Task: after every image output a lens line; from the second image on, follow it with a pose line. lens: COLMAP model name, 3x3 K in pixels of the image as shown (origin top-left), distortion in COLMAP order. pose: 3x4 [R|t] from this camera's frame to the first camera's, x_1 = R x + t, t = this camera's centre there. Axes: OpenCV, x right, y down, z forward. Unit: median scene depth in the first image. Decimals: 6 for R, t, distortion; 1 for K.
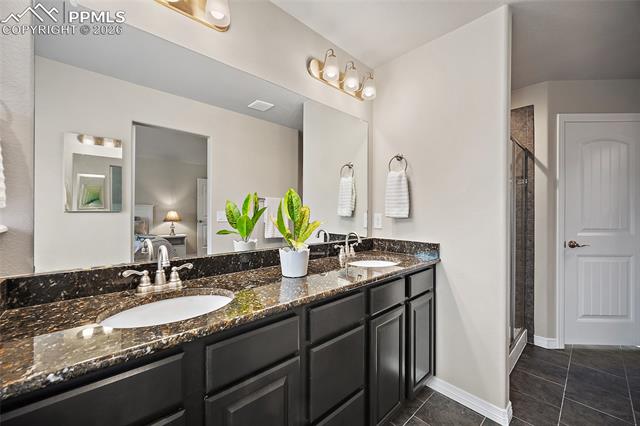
lens RADIAL K [[250.7, 0, 317.7], [0, 250.7, 211.9], [0, 0, 1]] dist [-0.003073, 0.000162]
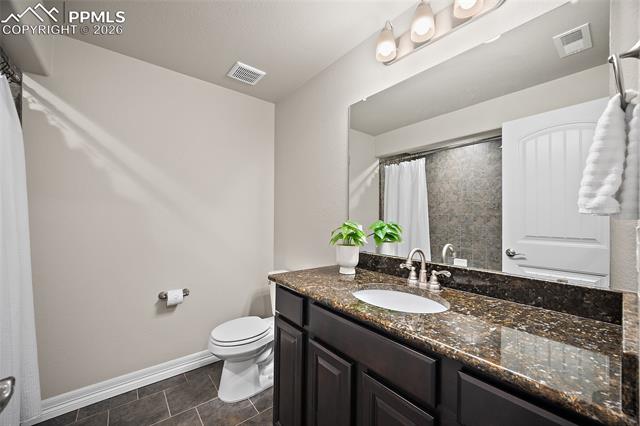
lens RADIAL K [[250.7, 0, 322.3], [0, 250.7, 215.3], [0, 0, 1]] dist [-0.003073, 0.000162]
pose [[-0.033102, -0.017704, -0.999295, 0.588987], [-0.018306, 0.999686, -0.017104, 0.003894], [0.999284, 0.017727, -0.033416, 0.575367]]
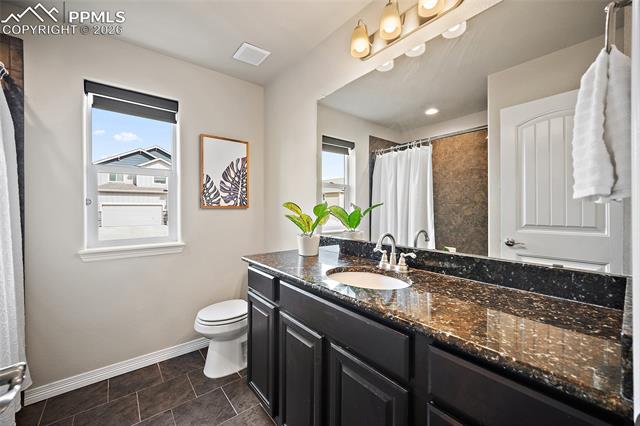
lens RADIAL K [[250.7, 0, 316.0], [0, 250.7, 210.5], [0, 0, 1]] dist [-0.003073, 0.000162]
pose [[-0.051889, 0.000130, -0.998653, 0.687570], [-0.005384, 0.999985, 0.000410, 0.019290], [0.998638, 0.005398, -0.051888, 0.692406]]
